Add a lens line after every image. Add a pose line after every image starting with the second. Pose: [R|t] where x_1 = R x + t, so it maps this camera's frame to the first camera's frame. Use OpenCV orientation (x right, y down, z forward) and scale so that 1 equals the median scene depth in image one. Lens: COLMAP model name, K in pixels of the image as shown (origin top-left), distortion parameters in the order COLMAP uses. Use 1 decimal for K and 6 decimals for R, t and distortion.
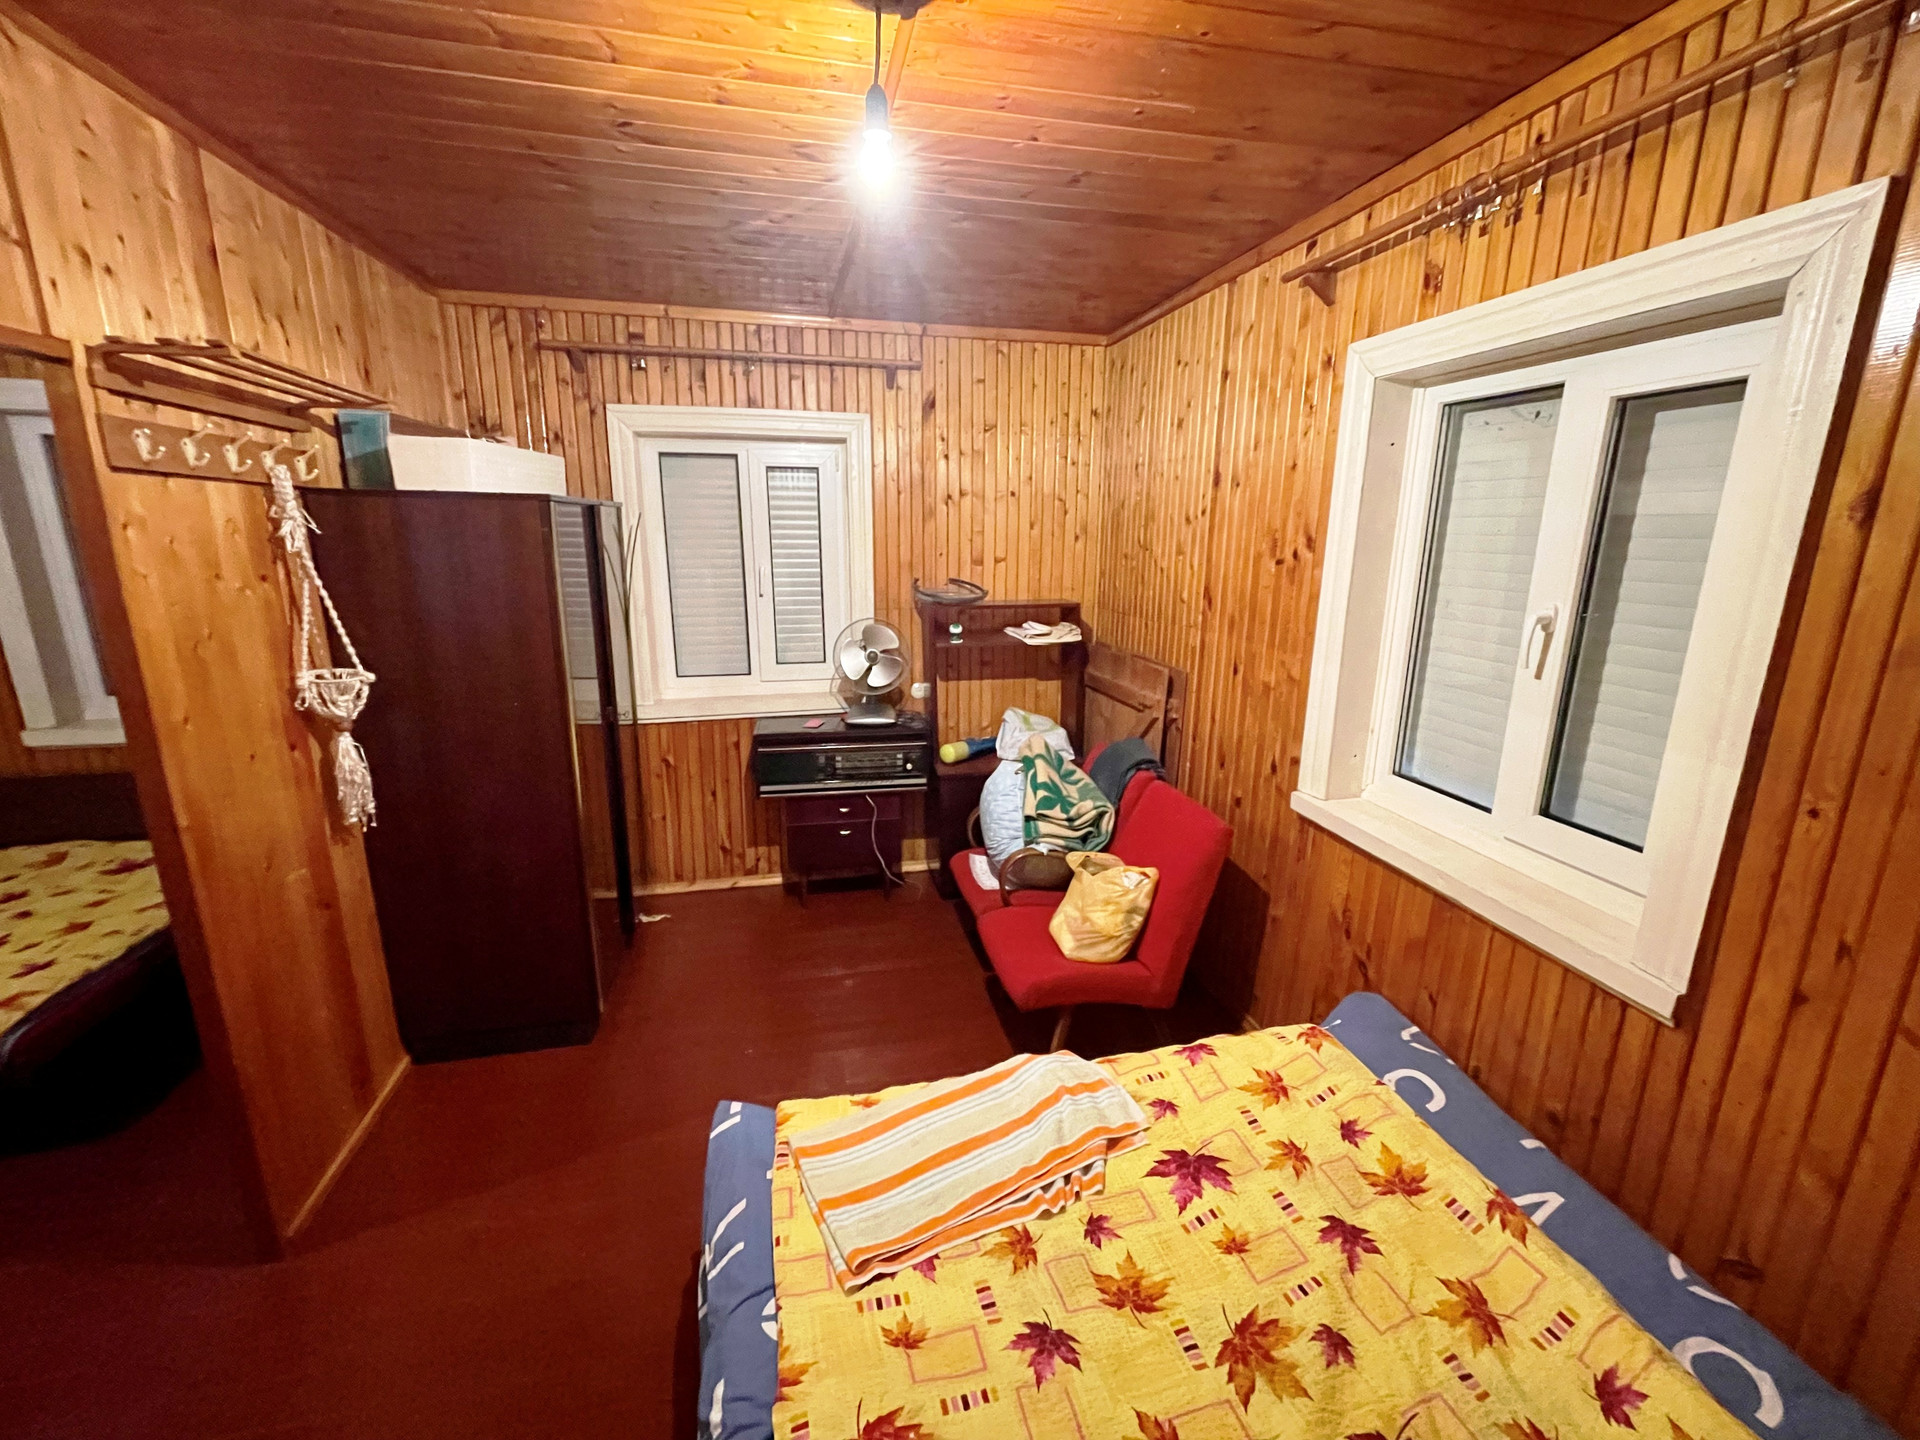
lens RADIAL K [[780.0, 0, 953.8], [0, 780.0, 716.5], [0, 0, 1]] dist [-0.002812, -0.001027]
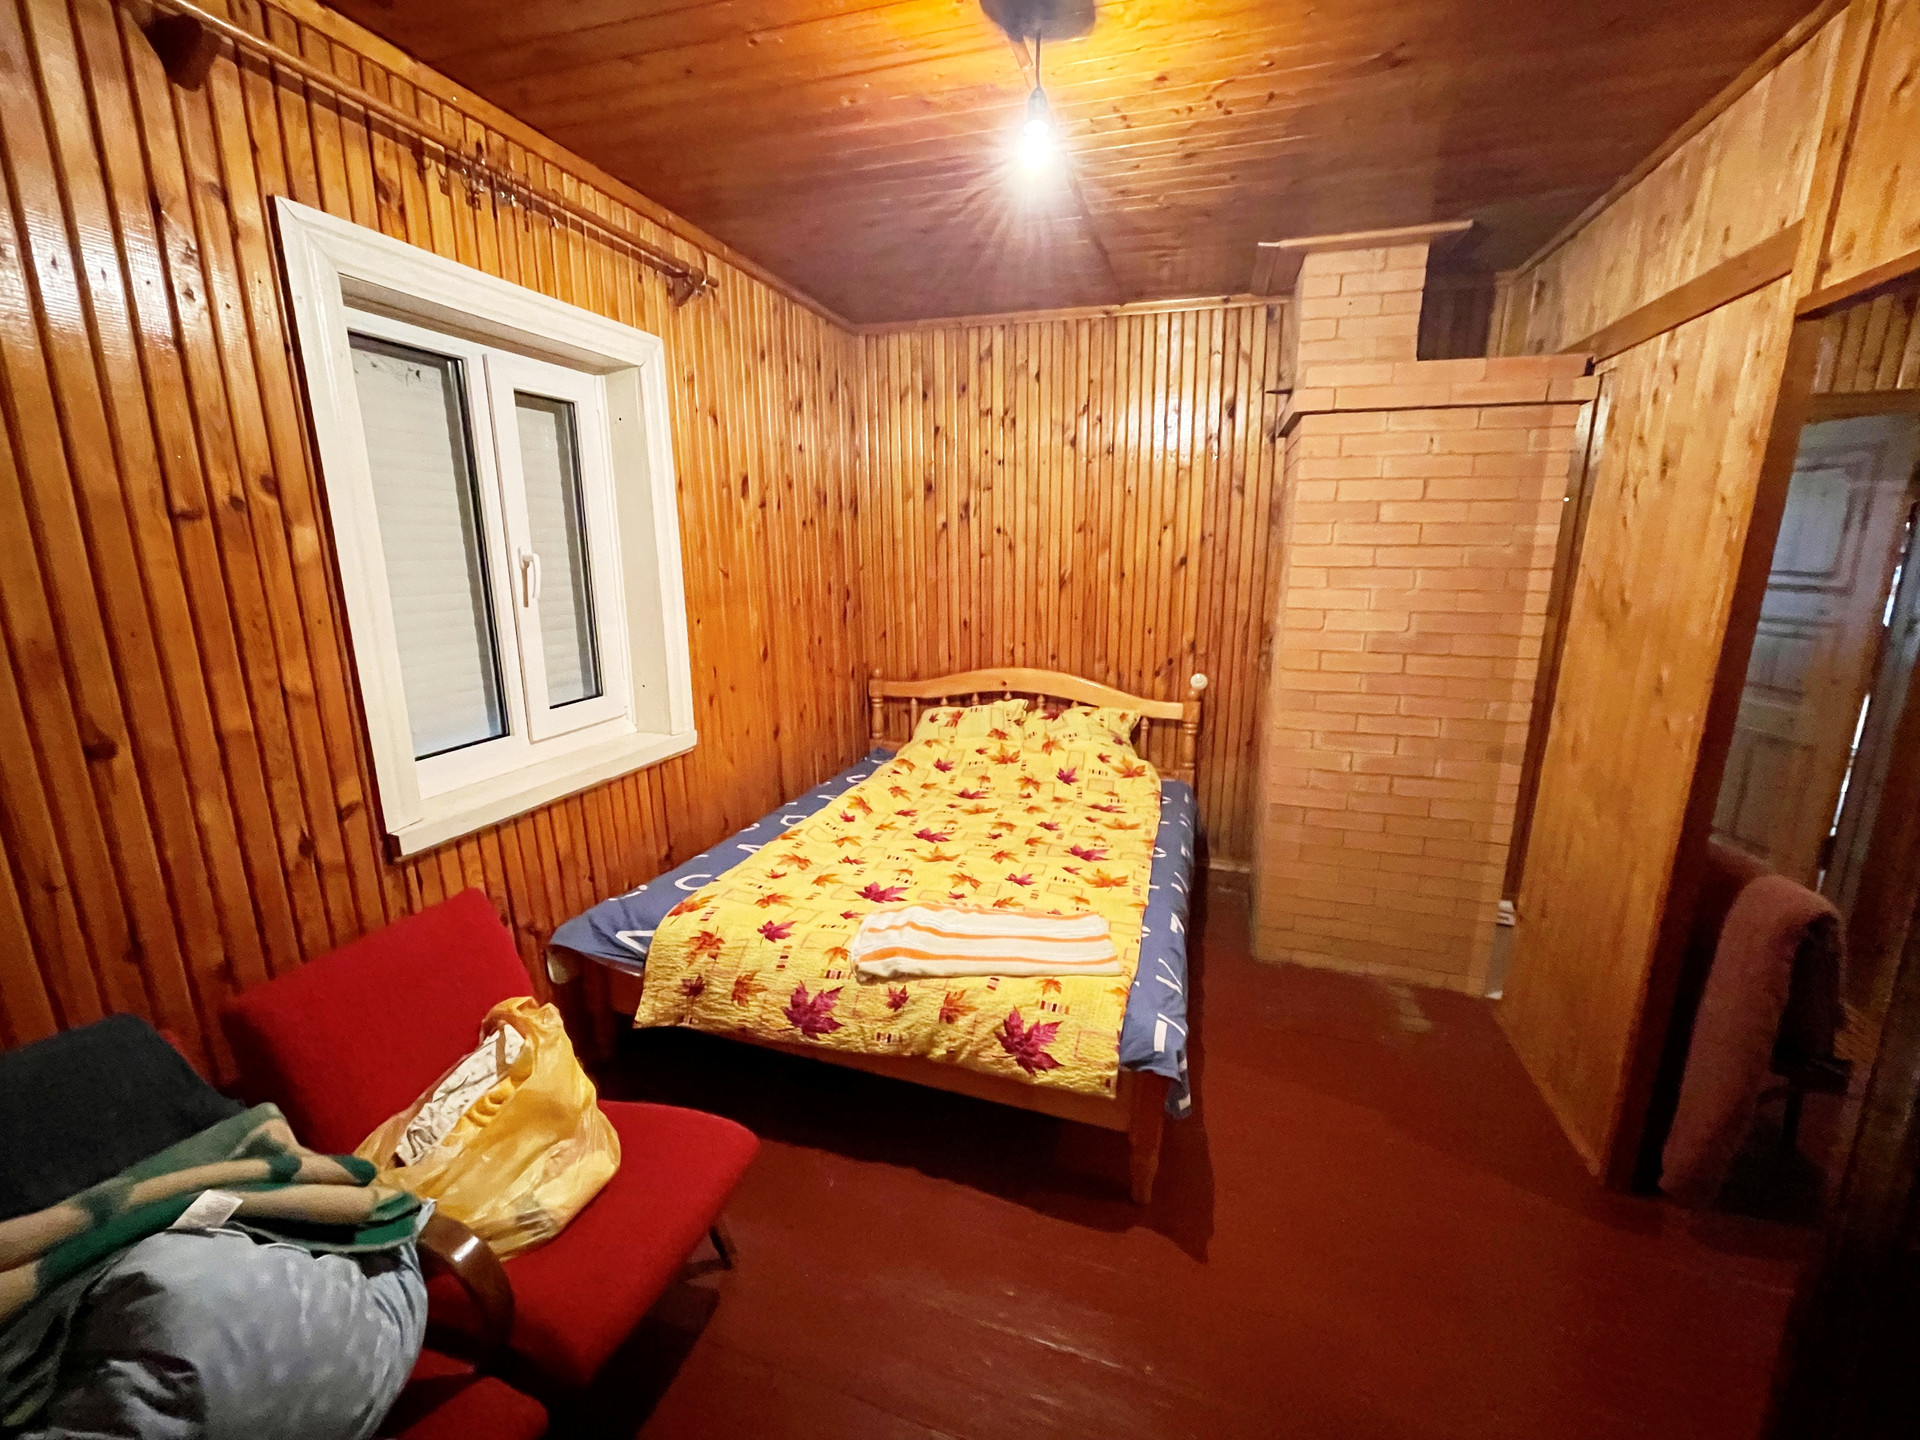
lens RADIAL K [[780.0, 0, 966.1], [0, 780.0, 716.4], [0, 0, 1]] dist [-0.002812, -0.001027]
pose [[-0.864630, -0.113104, 0.489513, -0.614186], [0.110511, 0.907652, 0.404913, -0.391885], [-0.490105, 0.404197, -0.772284, 2.092318]]
